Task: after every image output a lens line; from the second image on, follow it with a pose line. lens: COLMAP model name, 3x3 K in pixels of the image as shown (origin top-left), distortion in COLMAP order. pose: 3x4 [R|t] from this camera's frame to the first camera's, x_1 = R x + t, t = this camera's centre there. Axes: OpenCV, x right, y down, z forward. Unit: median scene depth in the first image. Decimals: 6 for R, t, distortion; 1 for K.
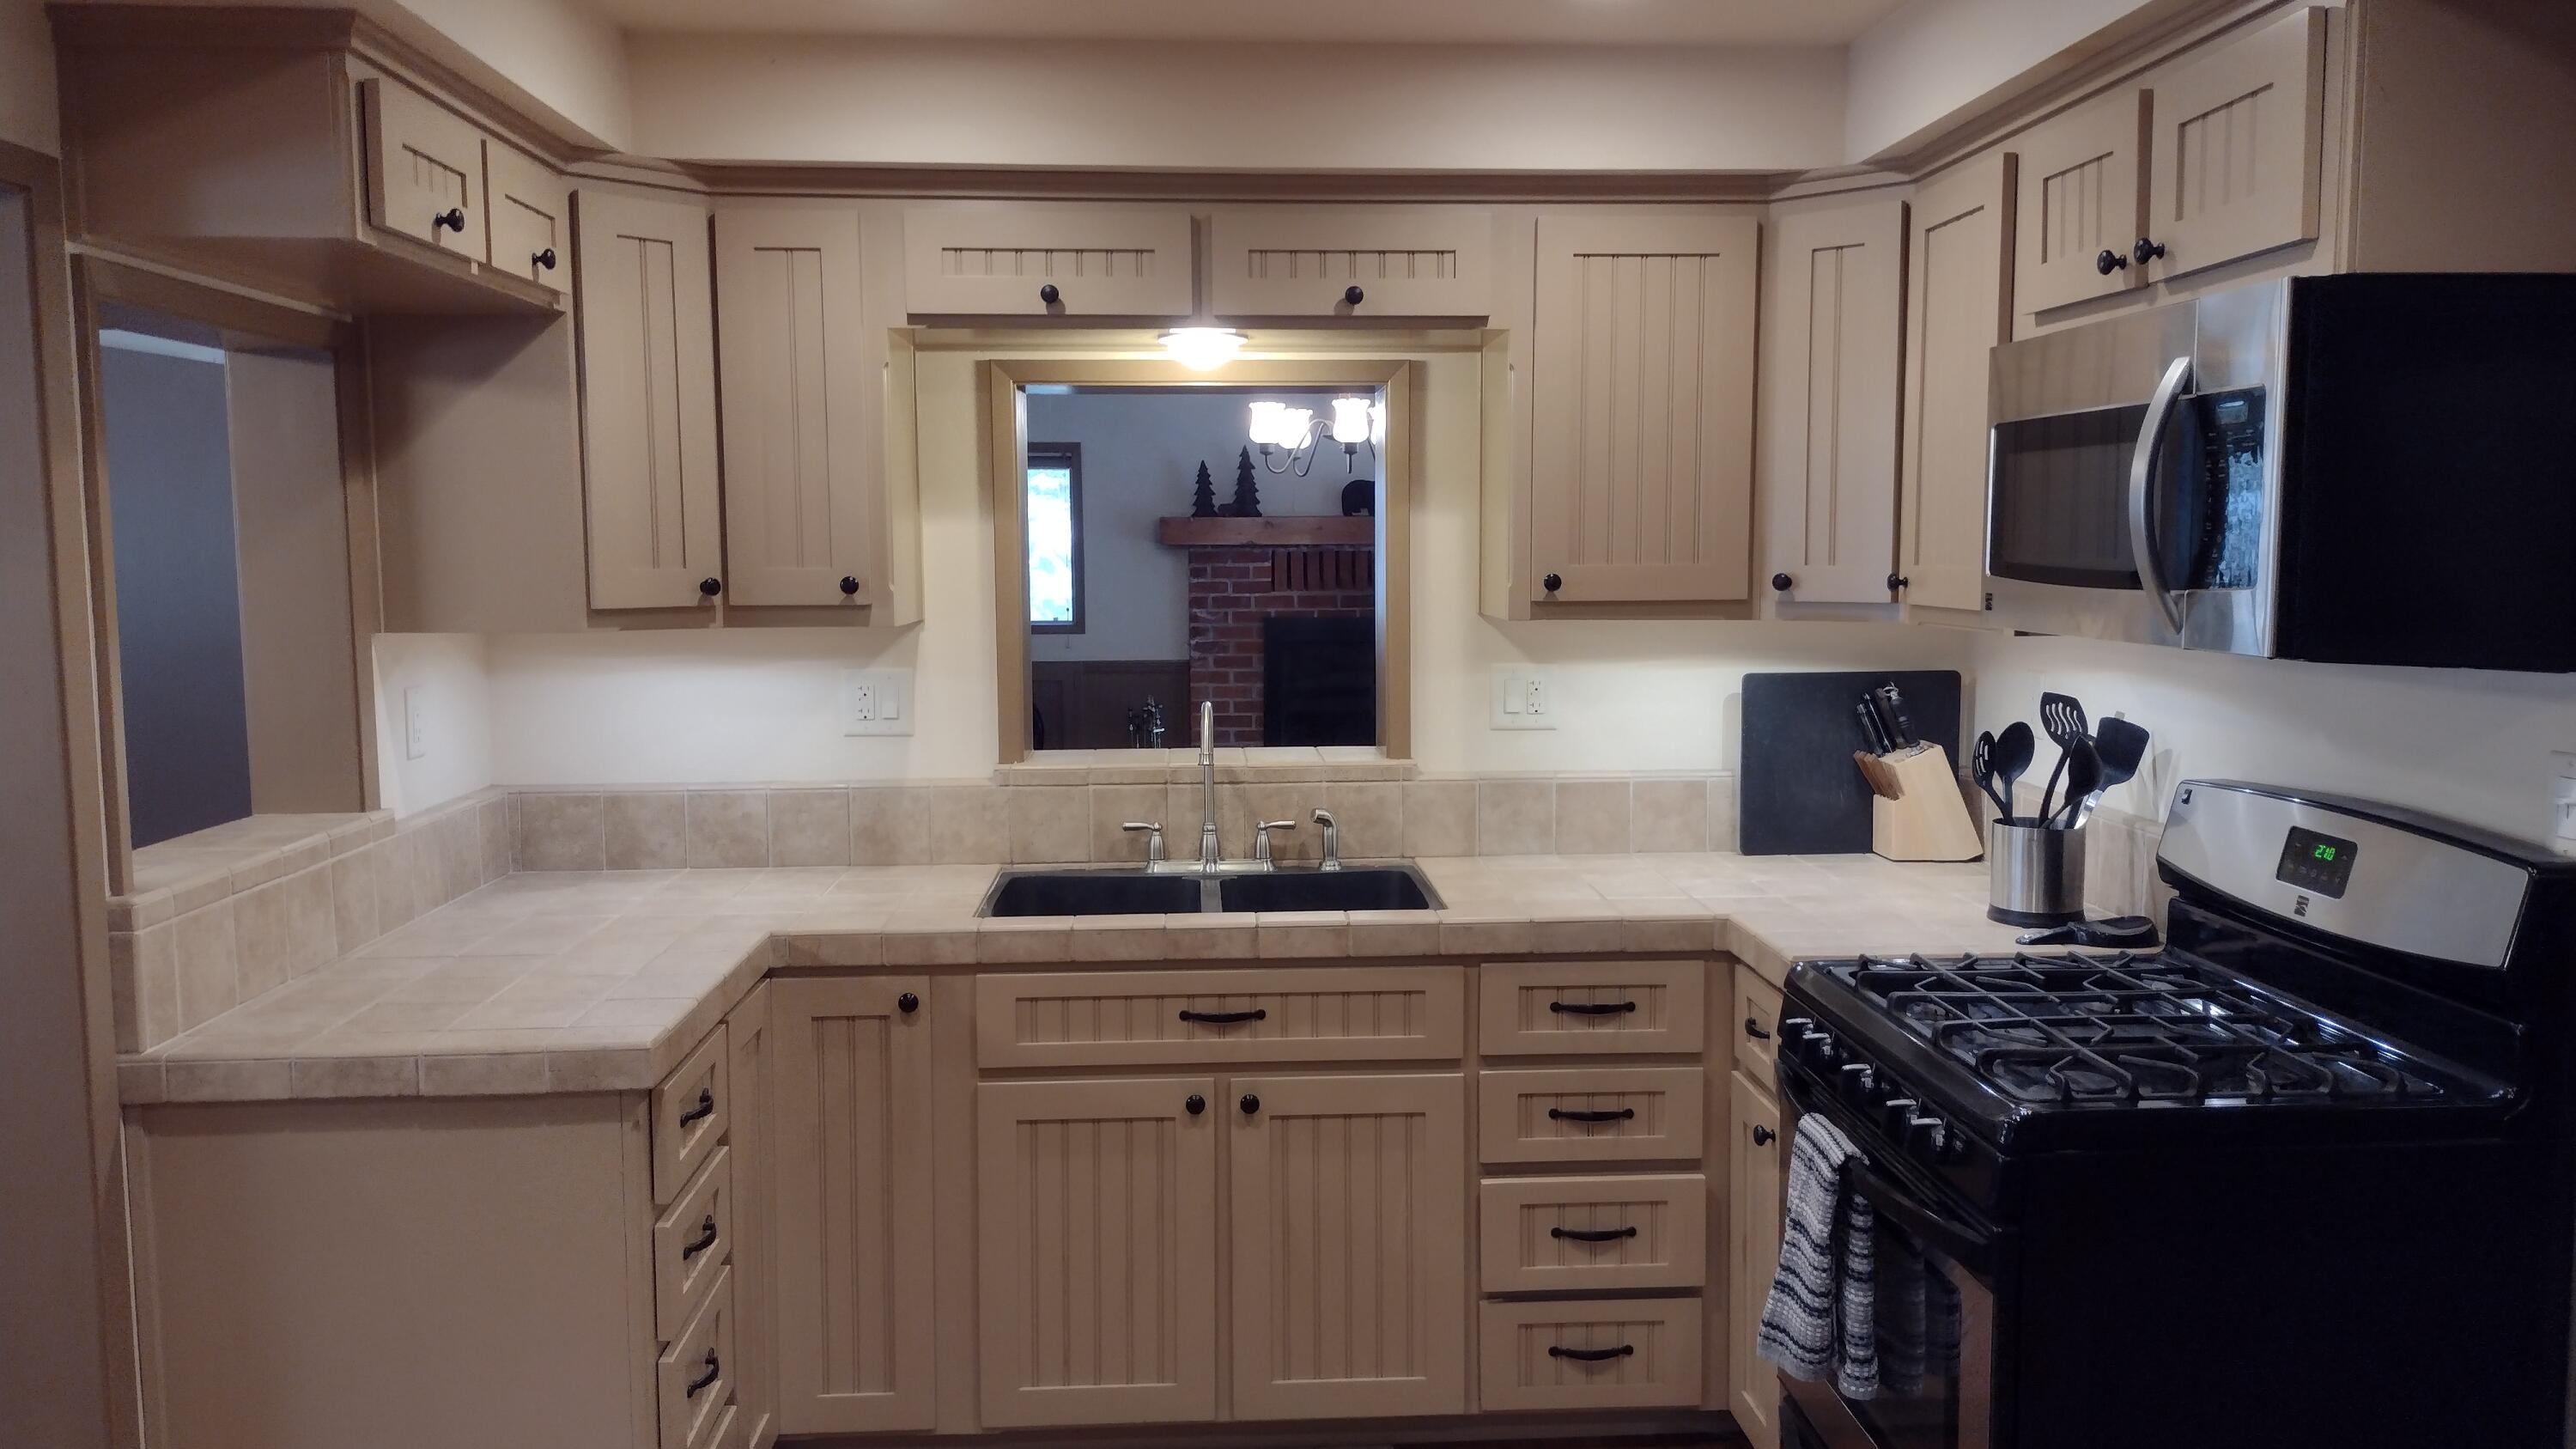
lens RADIAL K [[1950.0, 0, 1331.6], [0, 1950.0, 717.9], [0, 0, 1]] dist [0.069443, -0.088162]
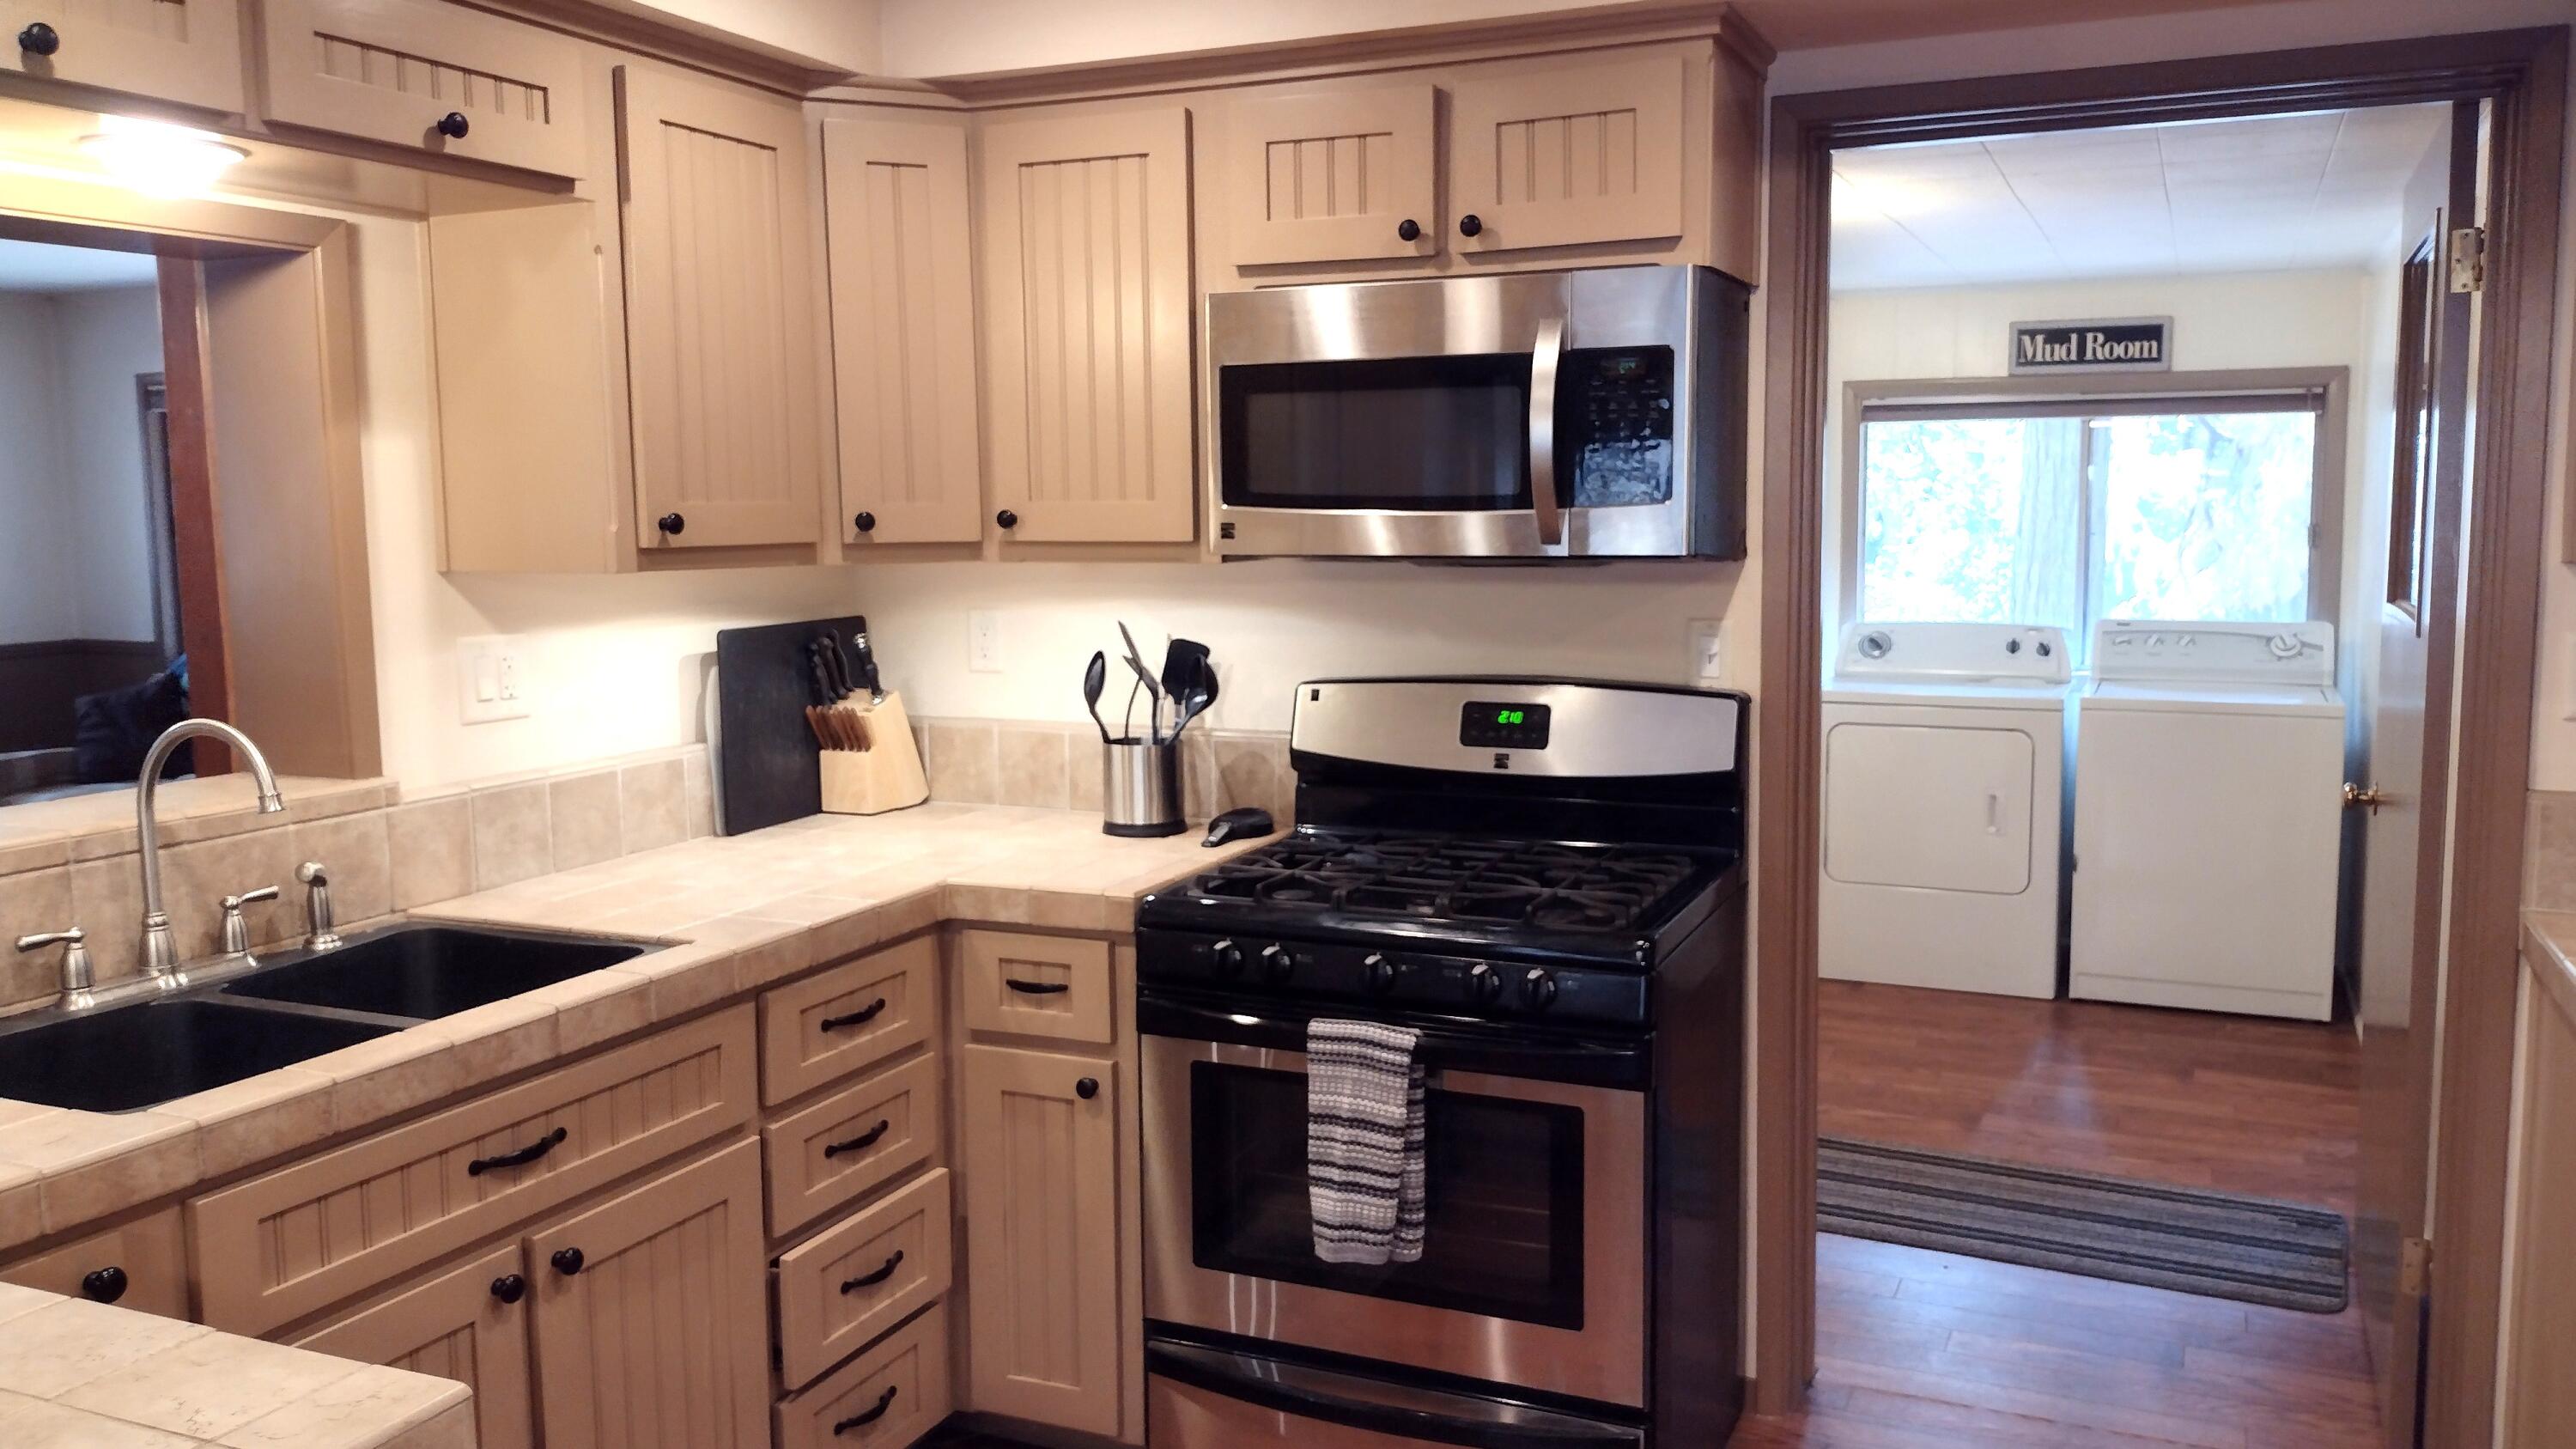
lens RADIAL K [[1950.0, 0, 1356.5], [0, 1950.0, 696.3], [0, 0, 1]] dist [0.069443, -0.088162]
pose [[0.444012, -0.091212, 0.891366, -0.519054], [0.089978, 0.994316, 0.056926, -0.020301], [-0.891492, 0.054927, 0.449695, 0.404119]]
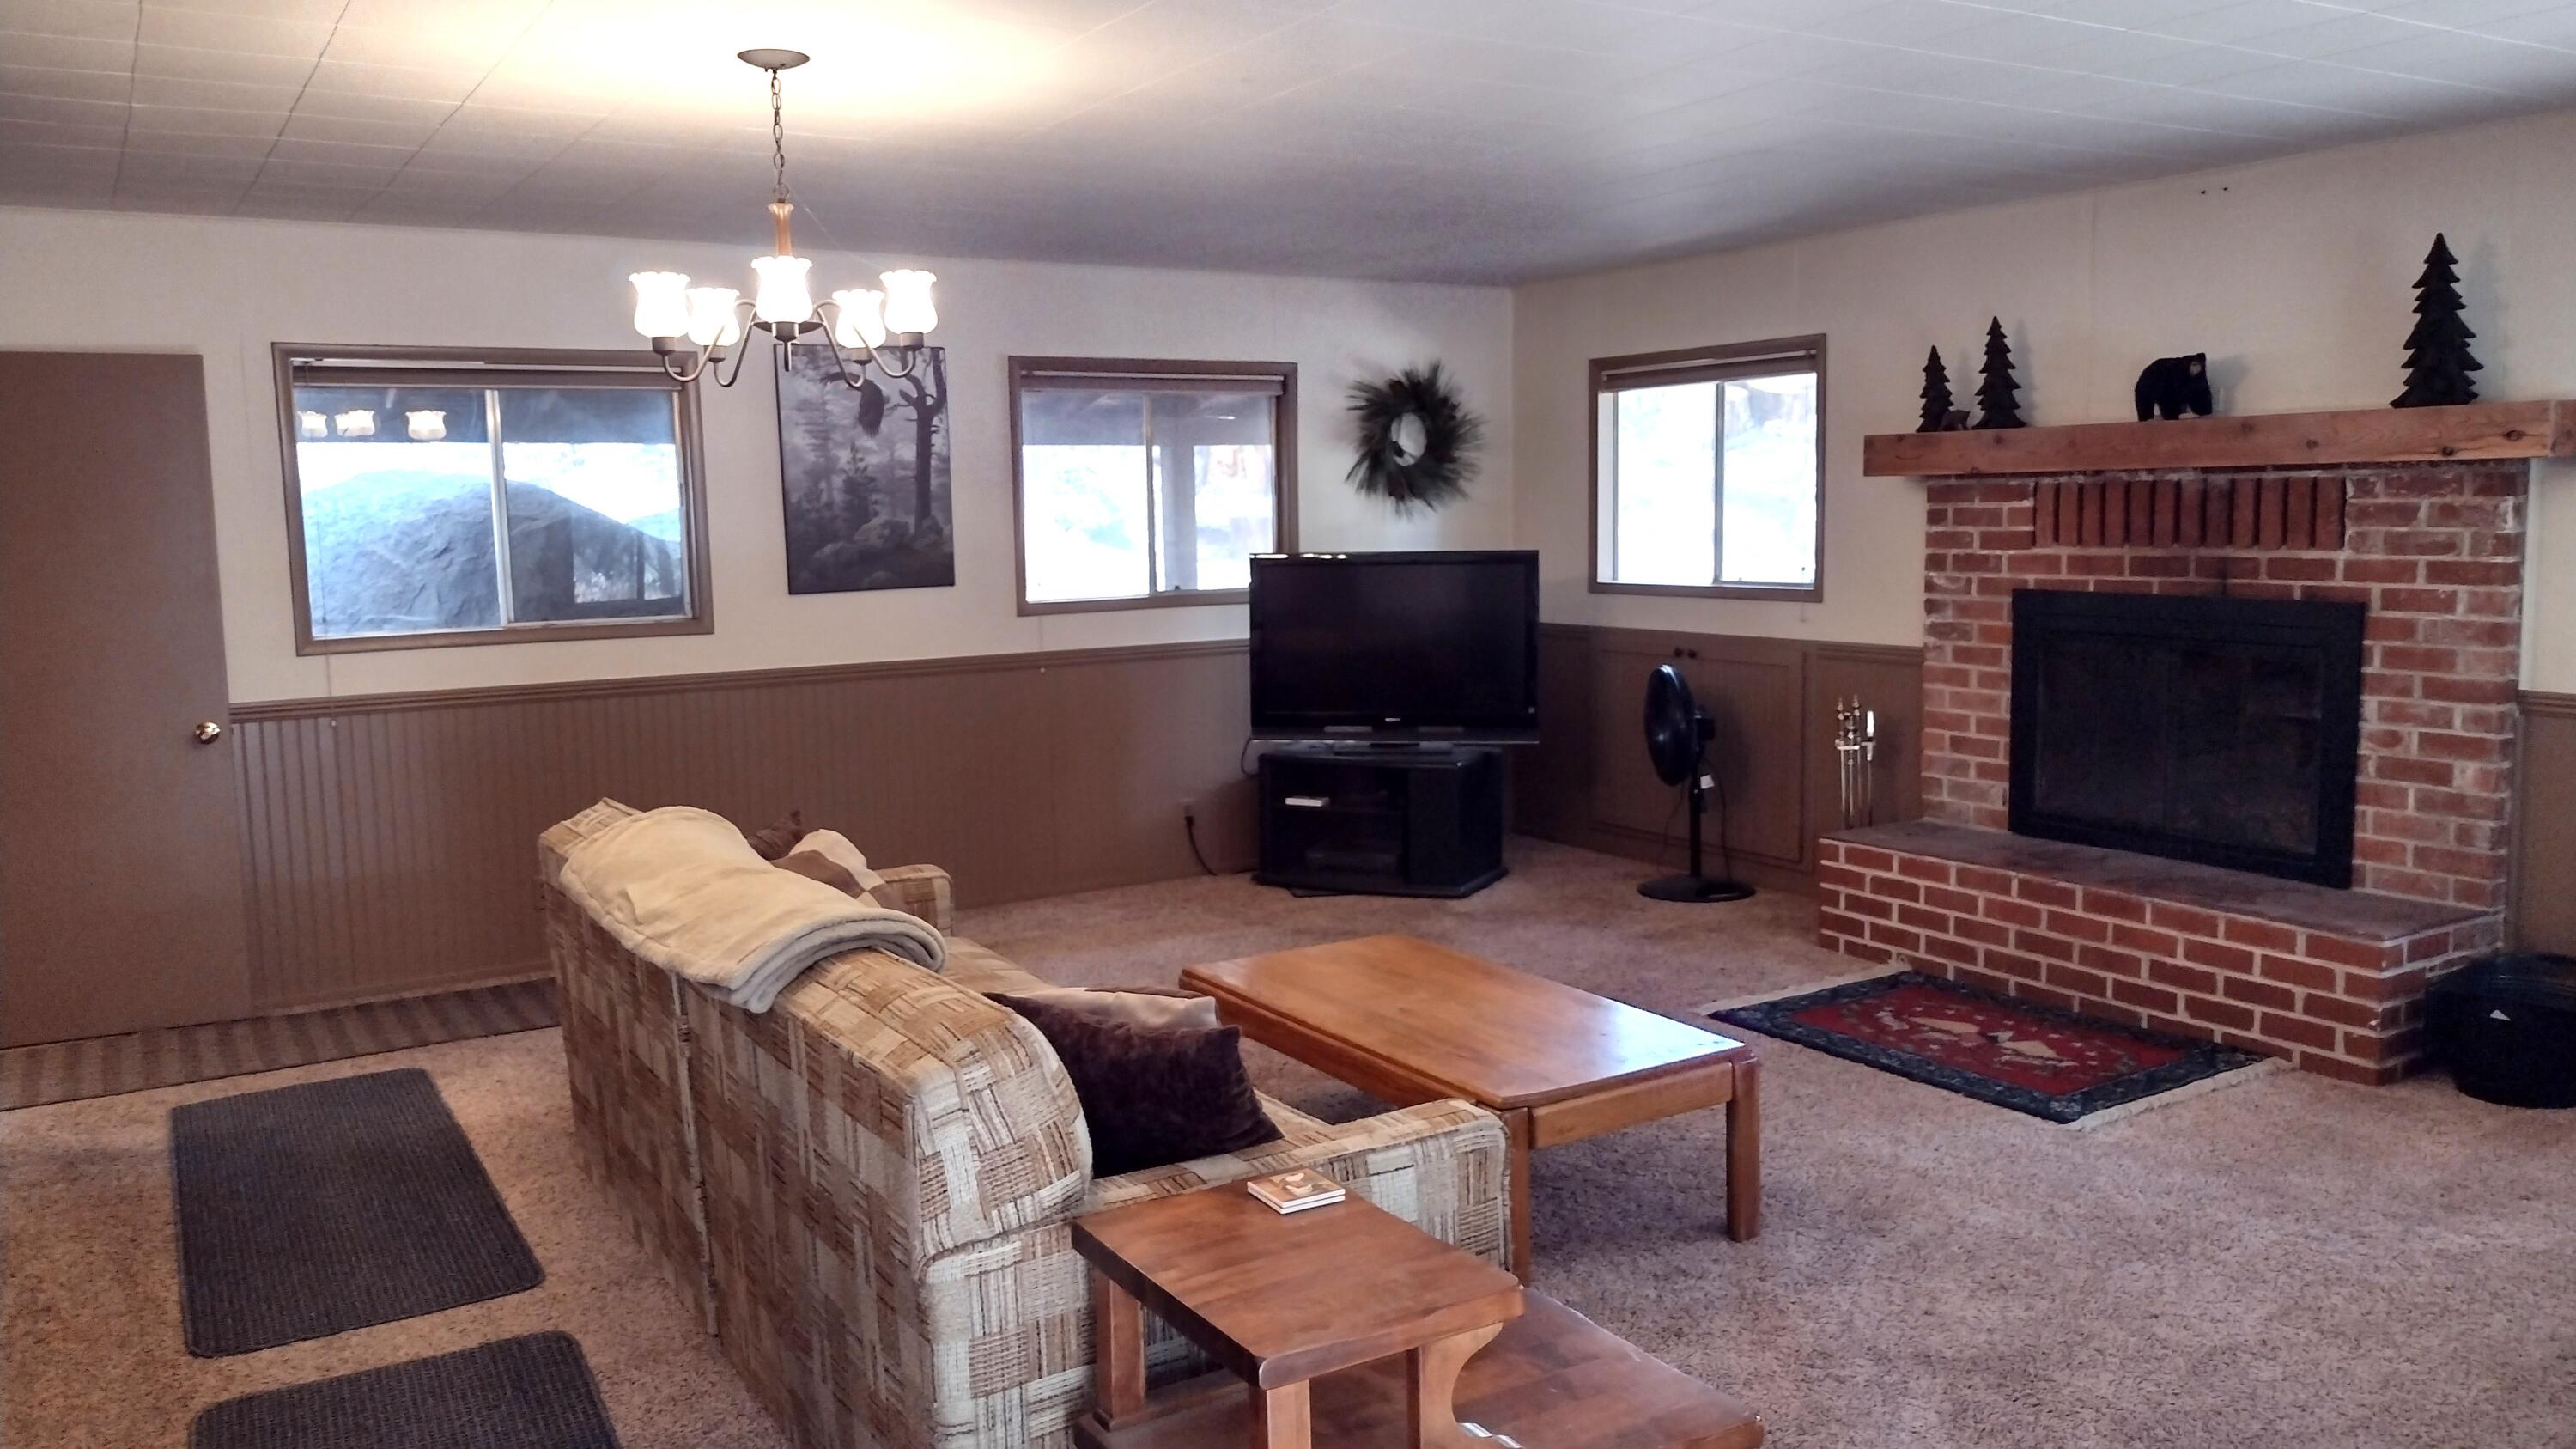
lens RADIAL K [[1950.0, 0, 1301.6], [0, 1950.0, 734.4], [0, 0, 1]] dist [0.069443, -0.088162]
pose [[0.466102, 0.102101, -0.878820, 1.275657], [-0.067396, 0.994530, 0.079799, -0.119822], [0.882160, 0.022035, 0.470434, 1.500509]]
